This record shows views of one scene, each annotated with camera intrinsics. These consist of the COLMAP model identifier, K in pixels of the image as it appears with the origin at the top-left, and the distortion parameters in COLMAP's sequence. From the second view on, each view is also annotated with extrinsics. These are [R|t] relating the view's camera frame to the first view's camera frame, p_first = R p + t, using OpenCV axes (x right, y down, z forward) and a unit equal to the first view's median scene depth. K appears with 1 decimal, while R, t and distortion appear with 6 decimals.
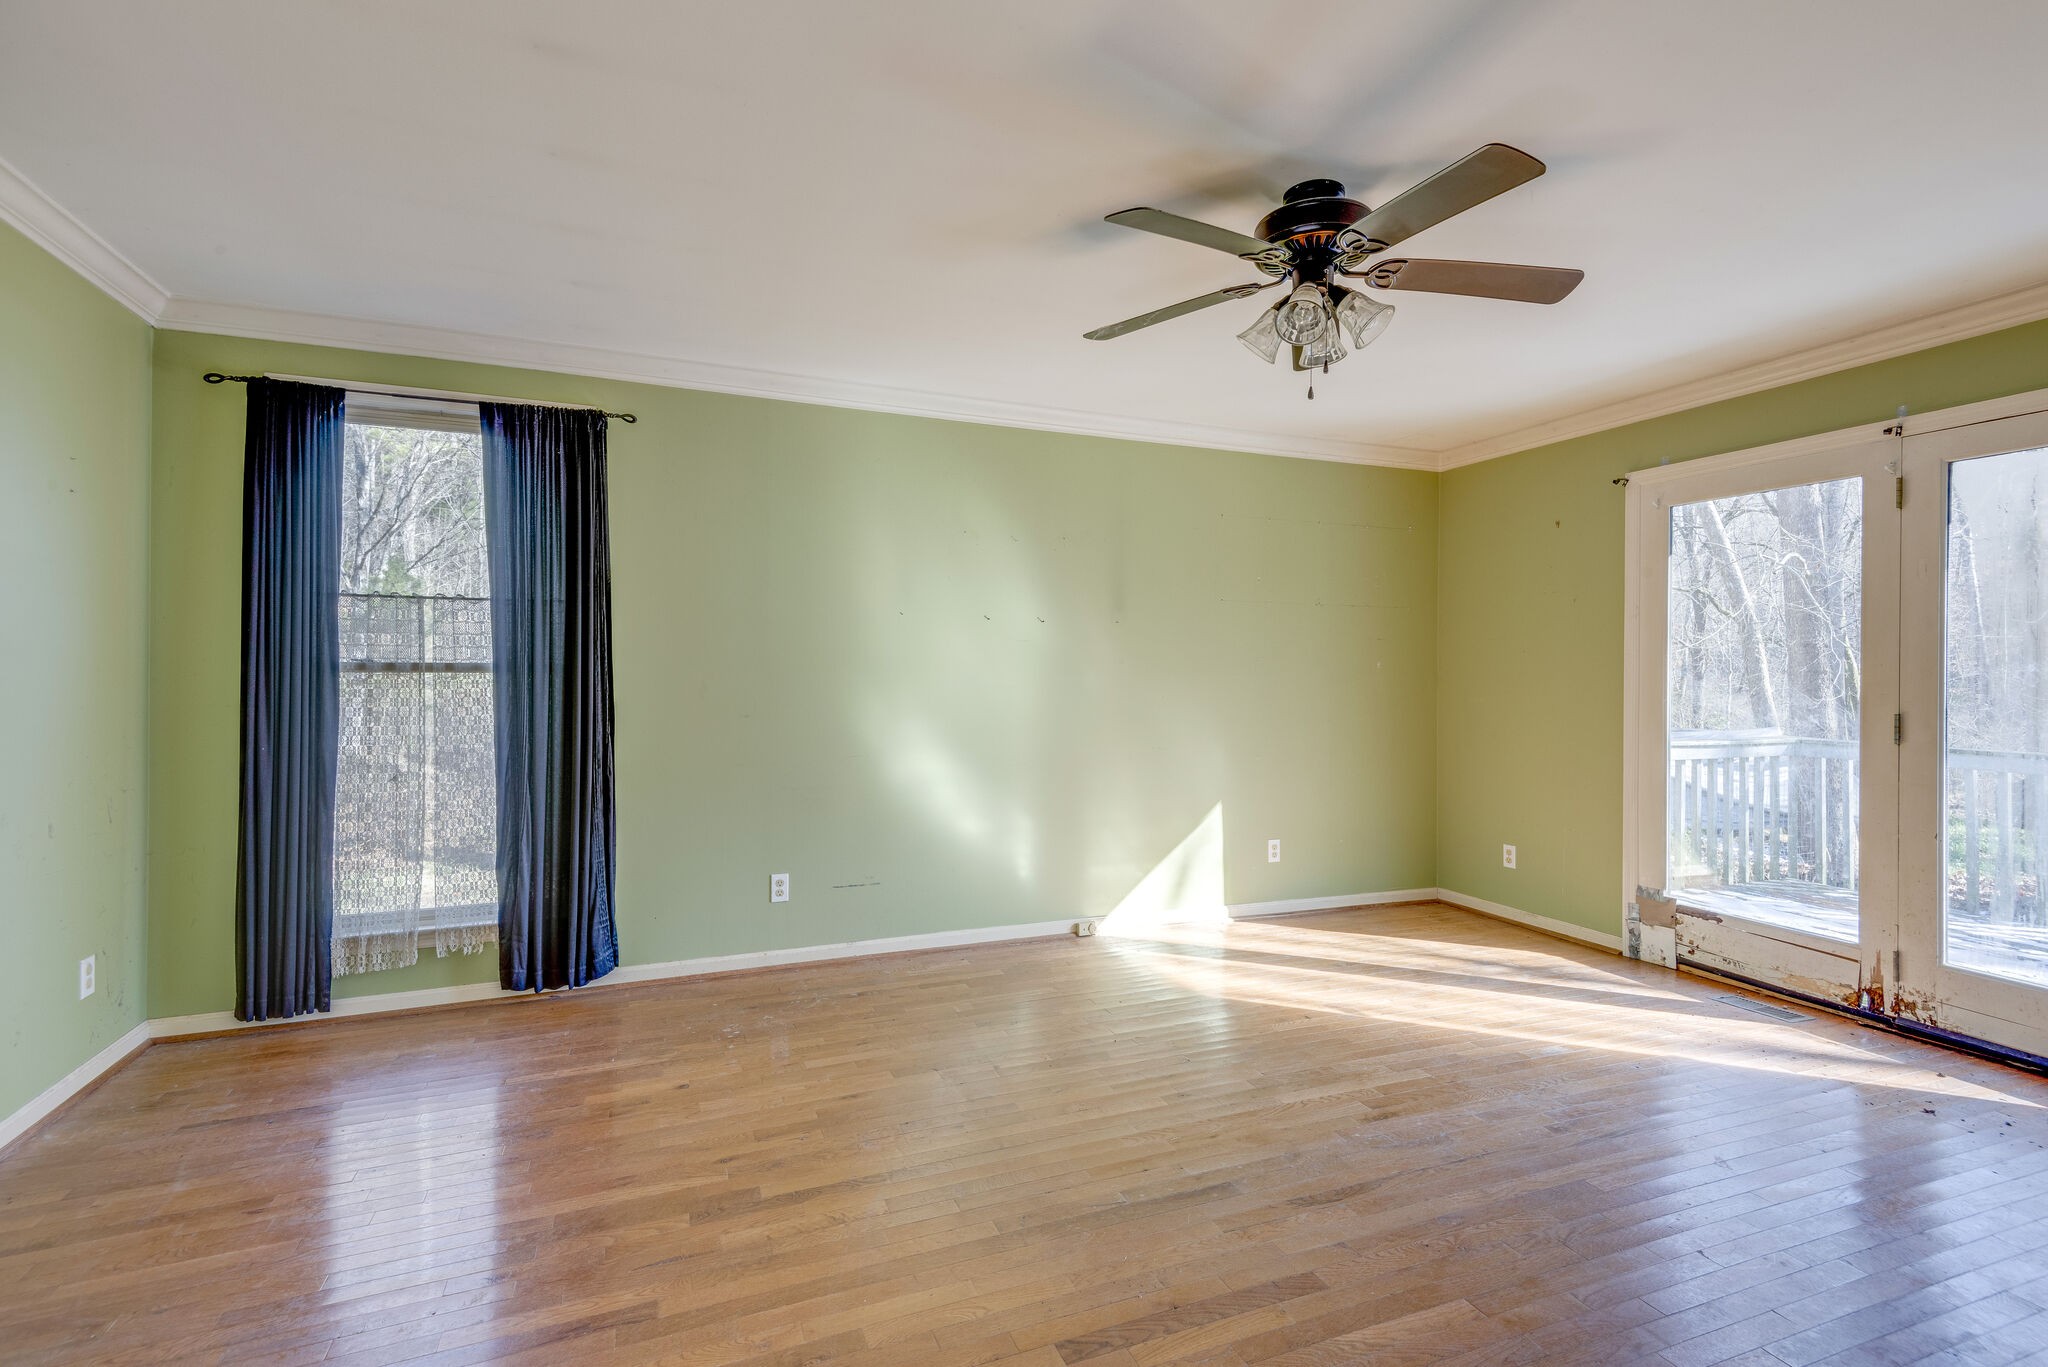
lens RADIAL K [[945.6, 0, 1045.1], [0, 945.6, 666.3], [0, 0, 1]] dist [0.015825, -0.007046]
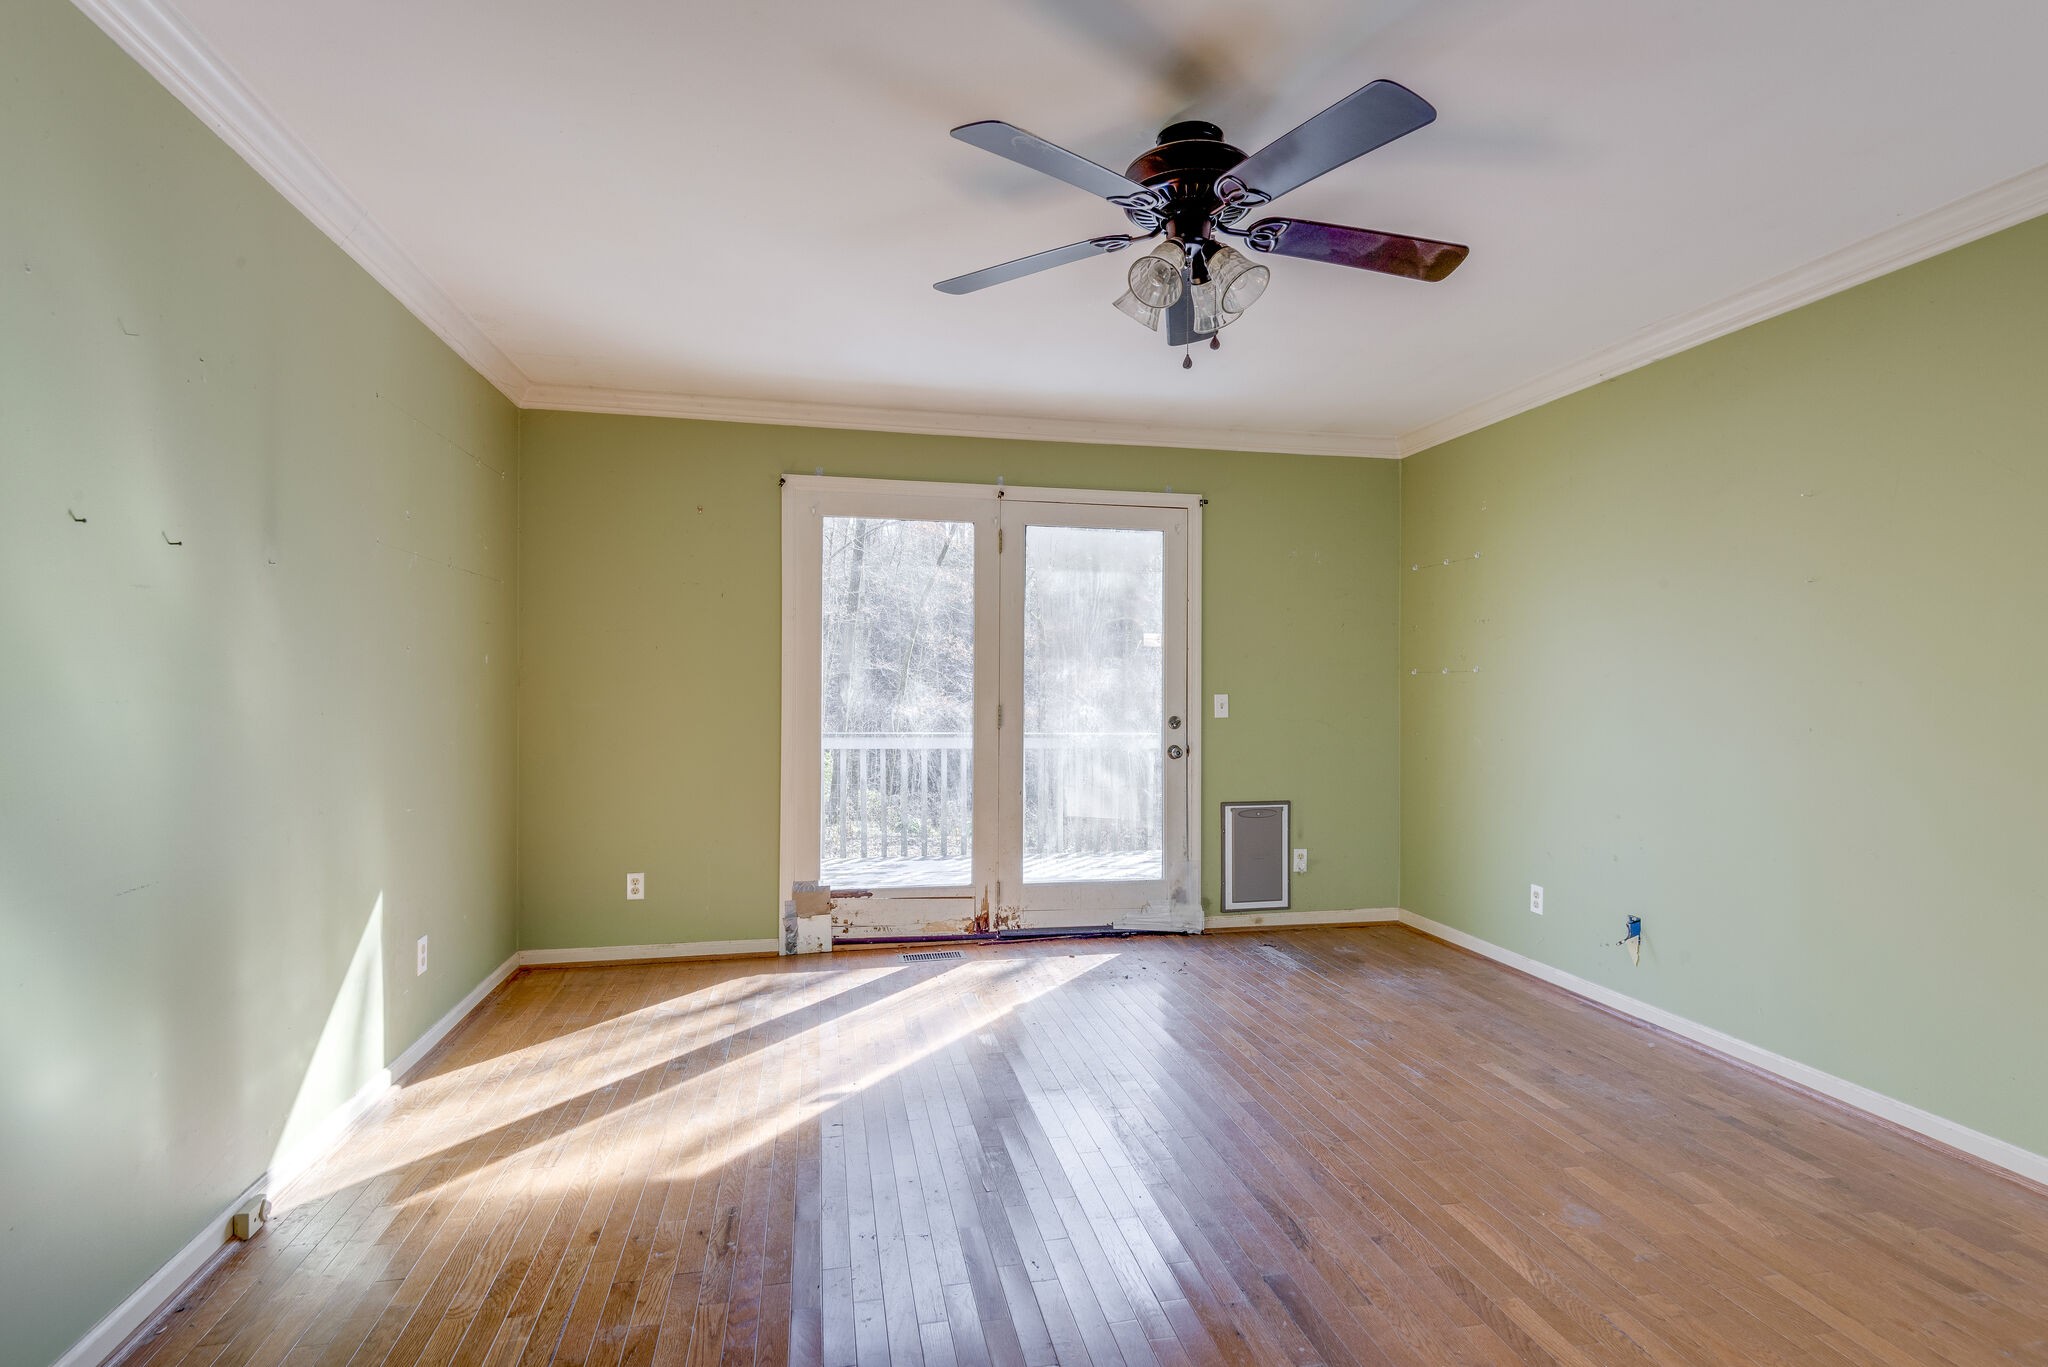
lens RADIAL K [[989.3, 0, 1031.1], [0, 989.3, 689.4], [0, 0, 1]] dist [-0.001857, -0.001676]
pose [[0.176076, -0.007667, 0.984347, -0.407740], [-0.013842, 0.999852, 0.010264, 0.010314], [-0.984279, -0.015433, 0.175943, 0.617472]]
